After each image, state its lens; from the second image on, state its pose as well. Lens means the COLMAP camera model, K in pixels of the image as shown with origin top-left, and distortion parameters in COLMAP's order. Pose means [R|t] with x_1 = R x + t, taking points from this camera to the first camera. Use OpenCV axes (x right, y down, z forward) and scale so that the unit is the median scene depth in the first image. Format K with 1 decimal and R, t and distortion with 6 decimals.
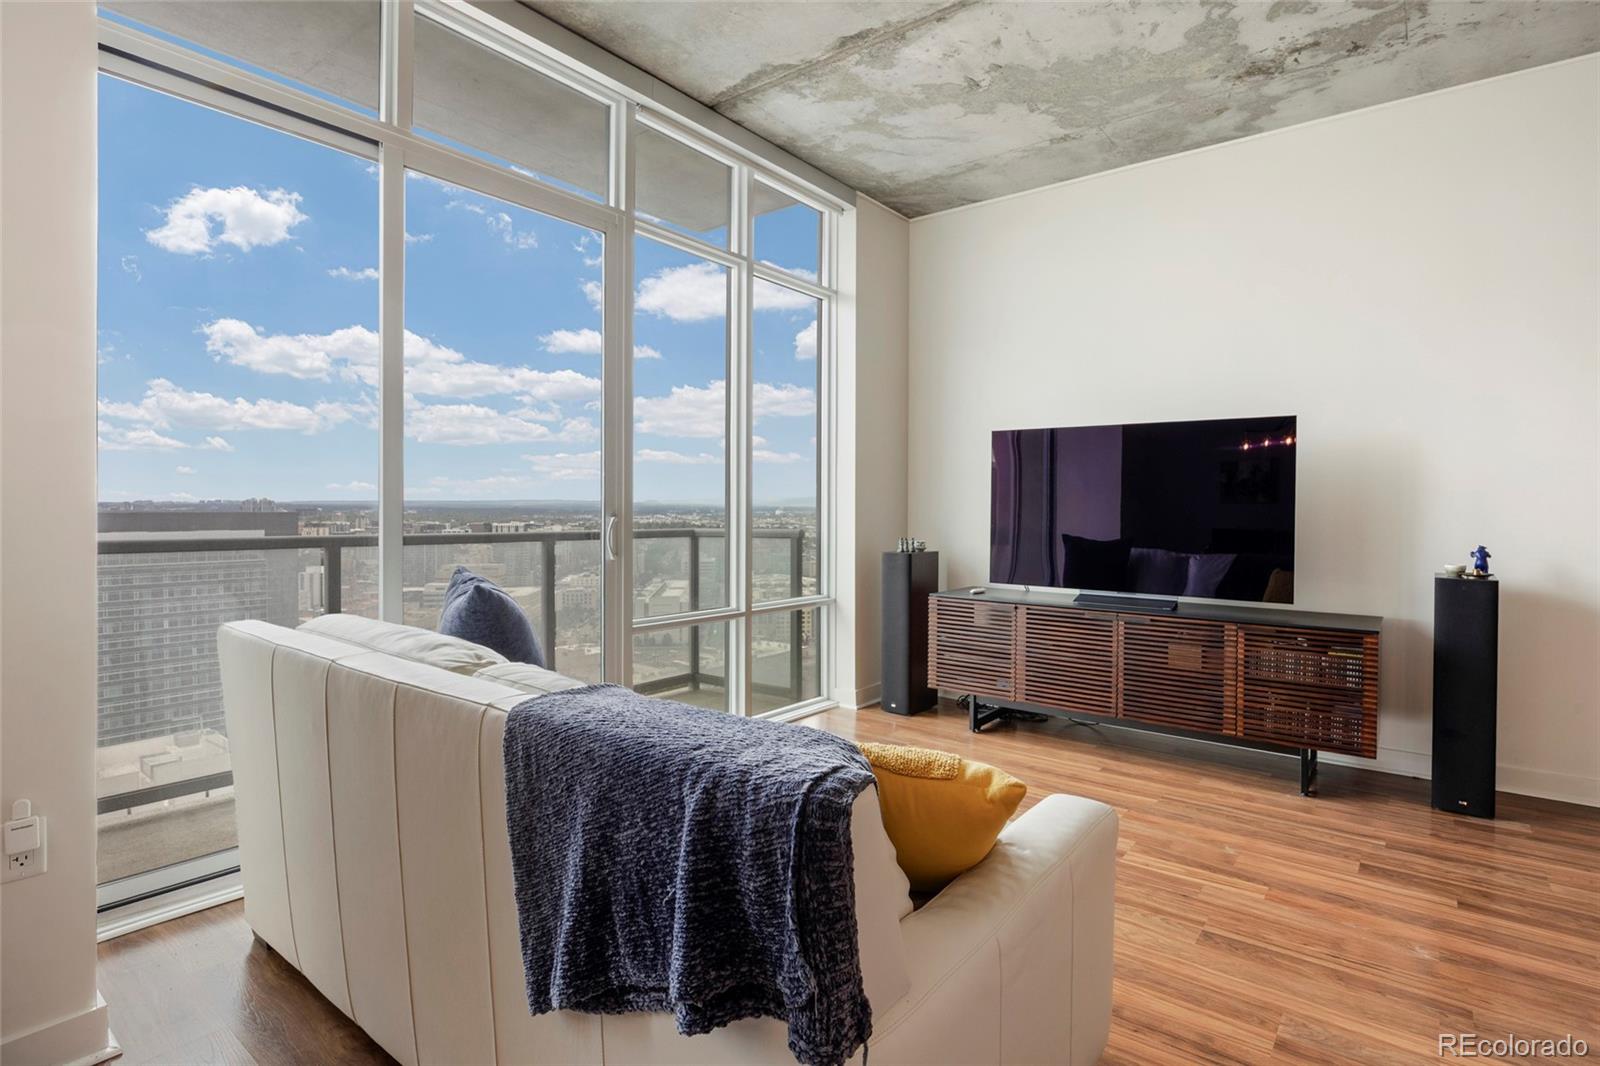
lens RADIAL K [[789.8, 0, 842.8], [0, 789.8, 508.9], [0, 0, 1]] dist [-0.012103, 0.000448]
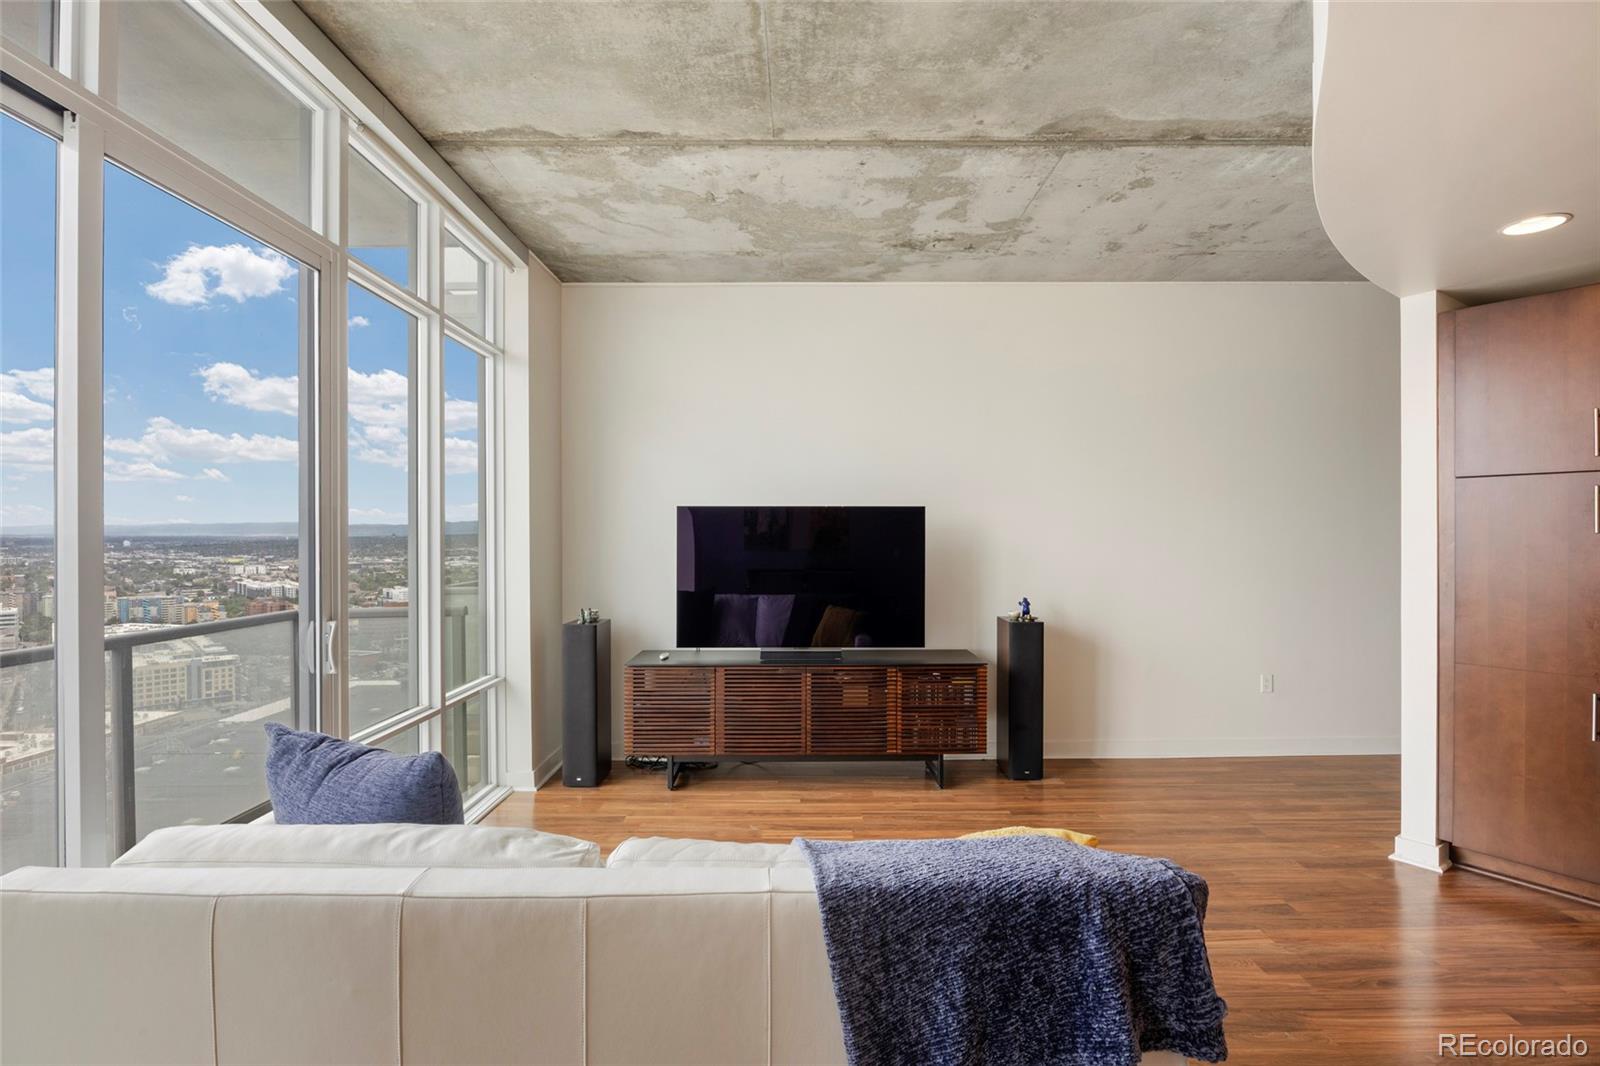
lens RADIAL K [[769.5, 0, 802.6], [0, 769.5, 533.0], [0, 0, 1]] dist [-0.009497, 0.000521]
pose [[0.800010, -0.008834, 0.599922, -0.356452], [0.009962, 0.999949, 0.001440, -0.073003], [-0.599904, 0.004824, 0.800057, 0.071397]]
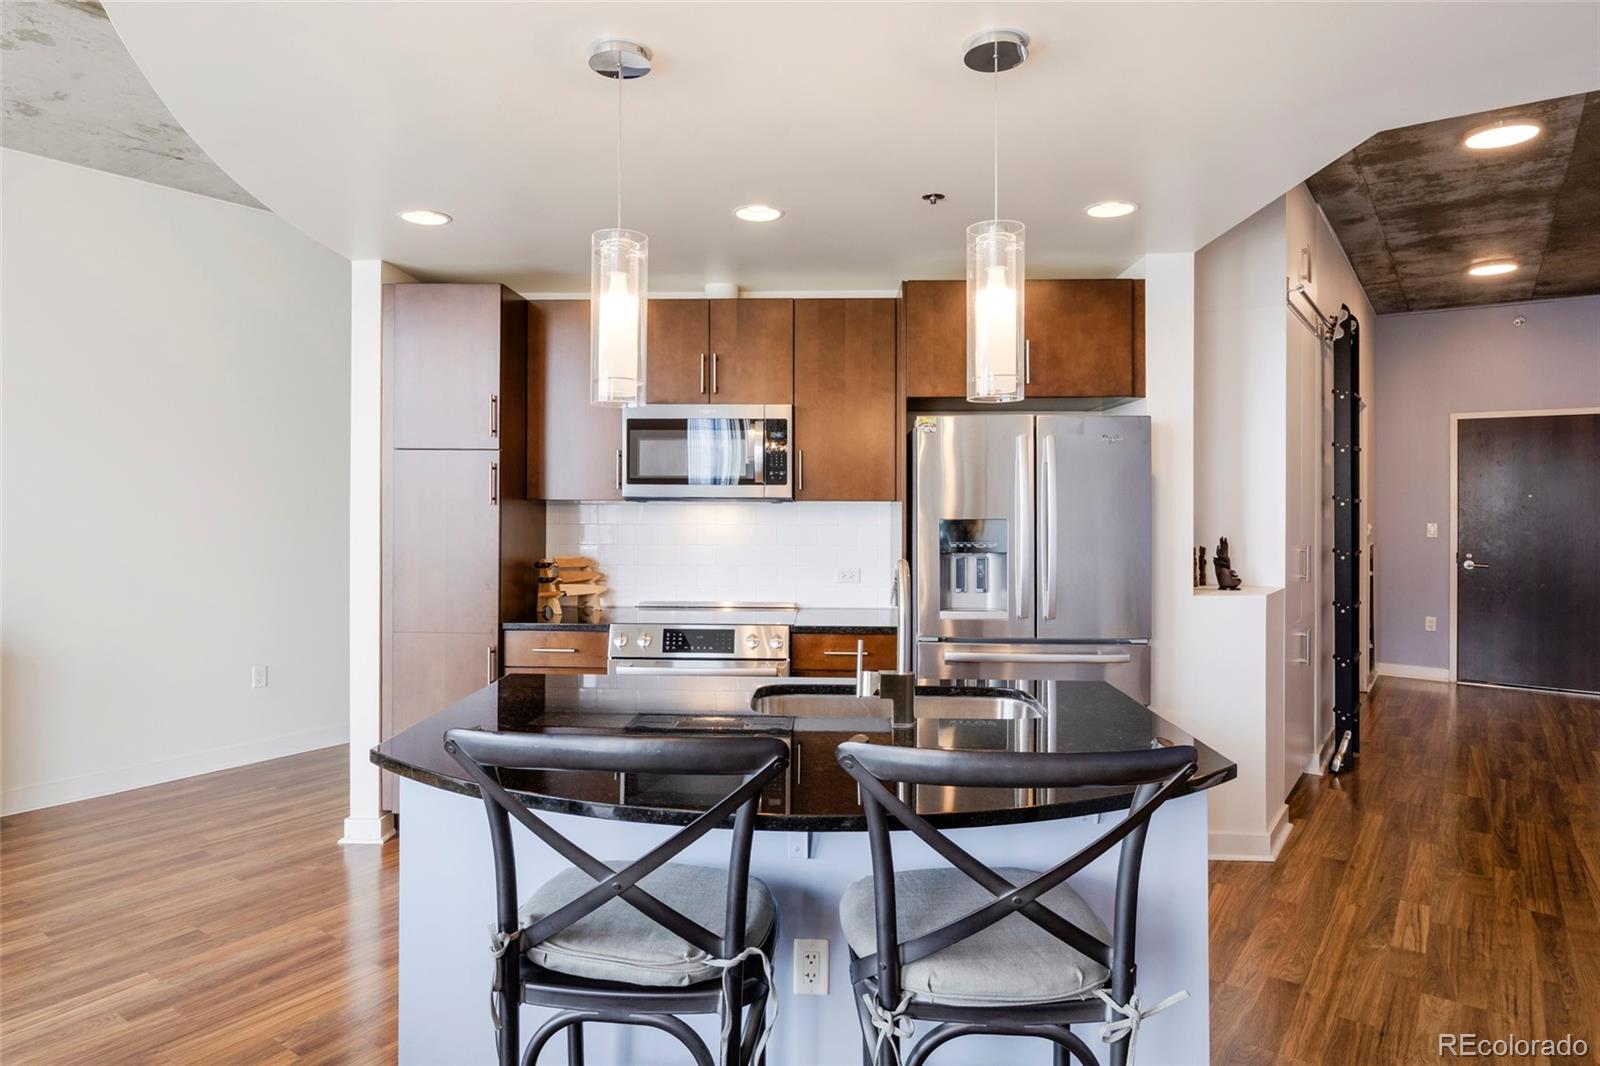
lens RADIAL K [[951.4, 0, 789.6], [0, 951.4, 497.0], [0, 0, 1]] dist [-0.000590, -0.001822]
pose [[-0.010577, 0.000327, 0.999944, -0.341122], [-0.003666, 0.999993, -0.000366, -0.072667], [-0.999937, -0.003670, -0.010576, -0.125166]]
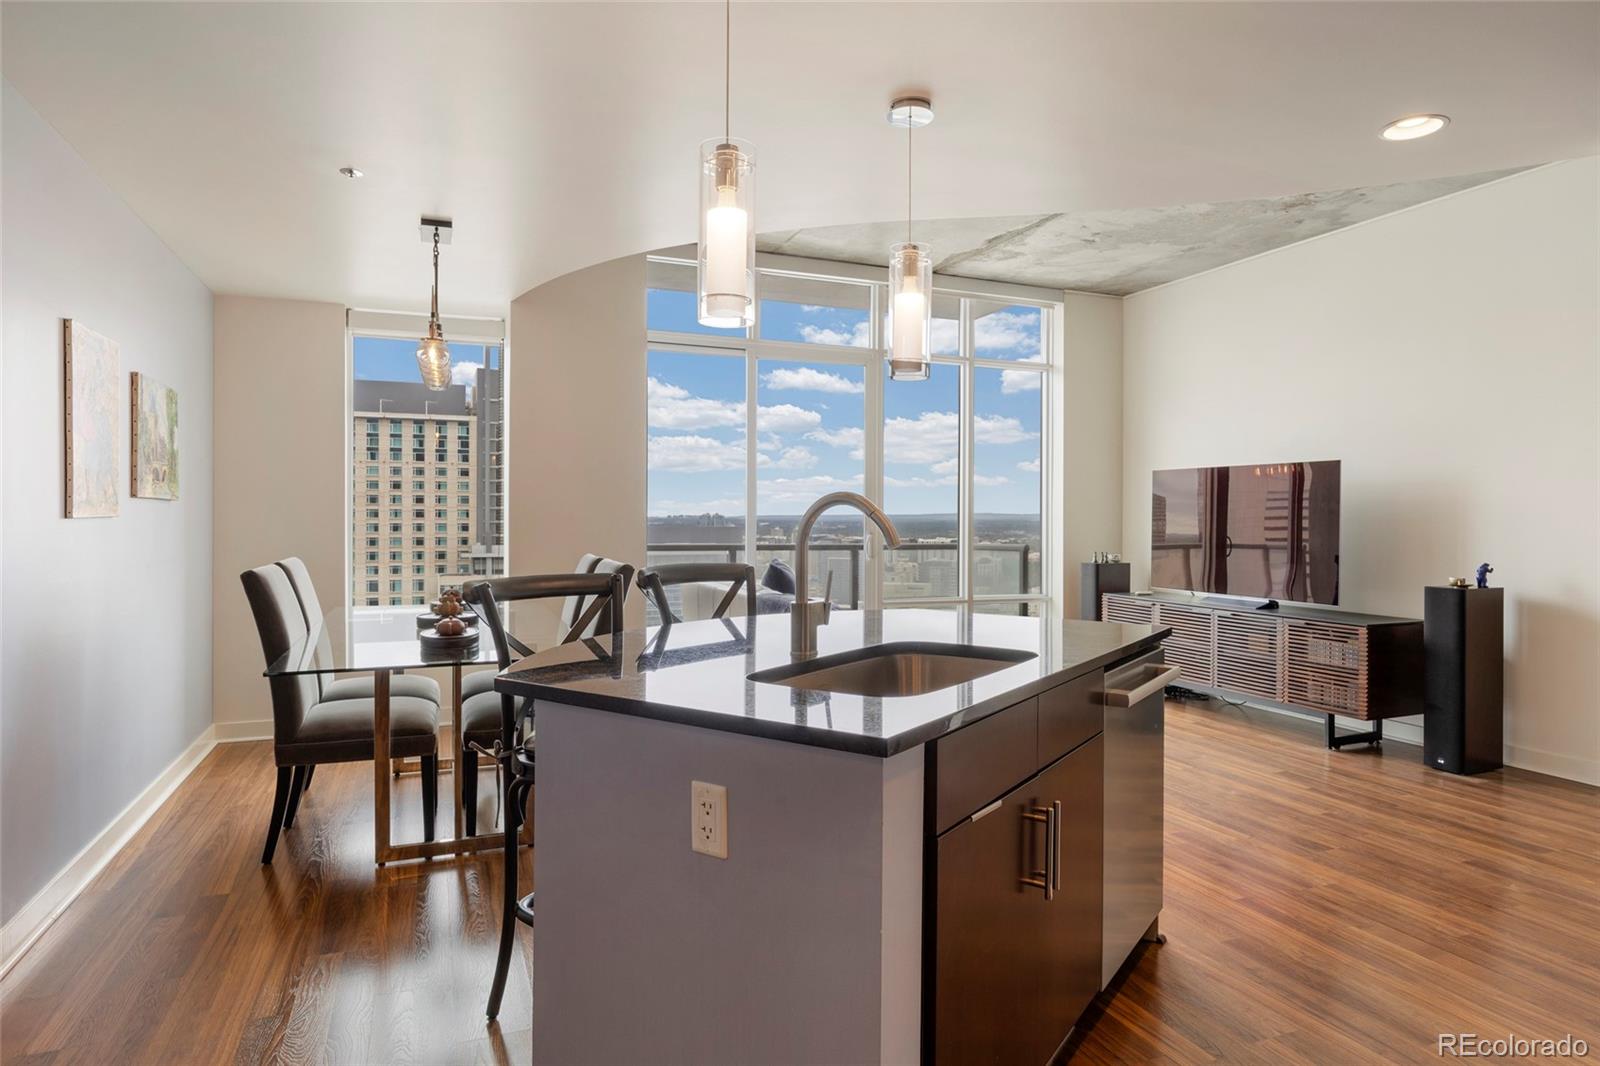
lens RADIAL K [[930.5, 0, 800.1], [0, 930.5, 521.9], [0, 0, 1]] dist [-0.005794, 0.000086]
pose [[0.852873, 0.000272, -0.522119, 0.581430], [-0.001279, 0.999998, -0.001568, -0.012846], [0.522117, 0.002006, 0.852871, -0.722487]]
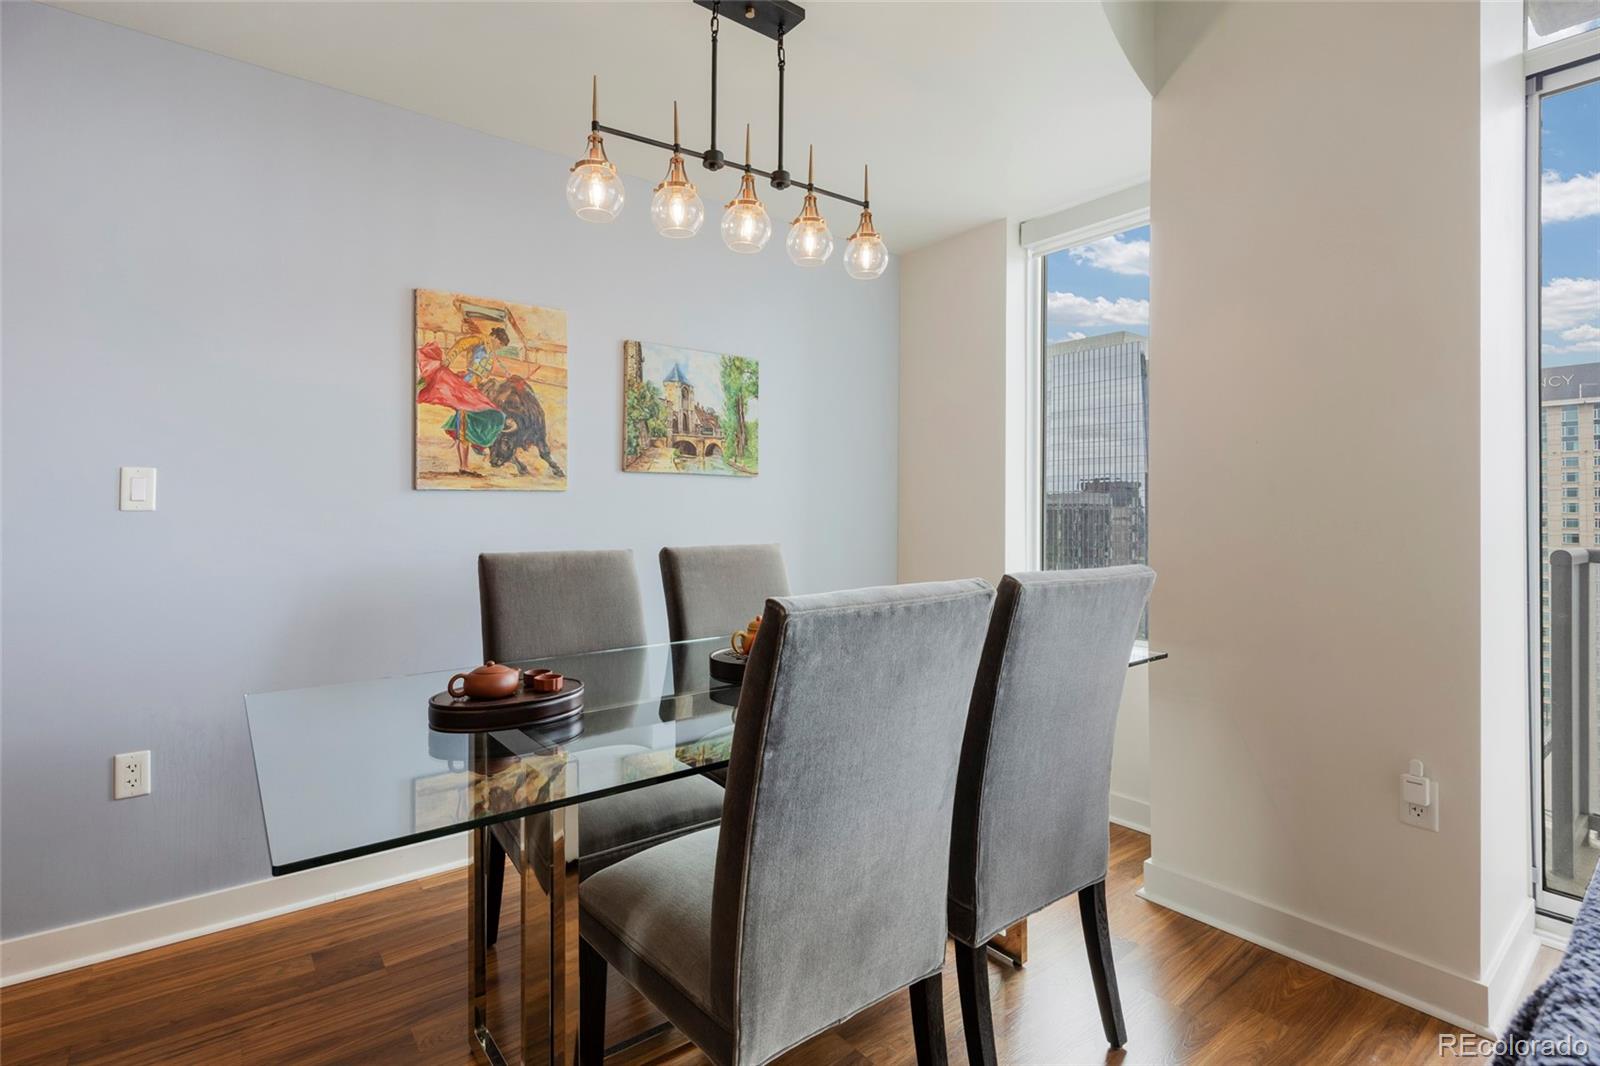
lens RADIAL K [[766.9, 0, 791.3], [0, 766.9, 489.4], [0, 0, 1]] dist [-0.004602, -0.000351]
pose [[-0.267662, -0.030627, -0.963026, 0.143980], [-0.012102, 0.999523, -0.028424, 0.001827], [0.963437, 0.004047, -0.267905, 0.161553]]
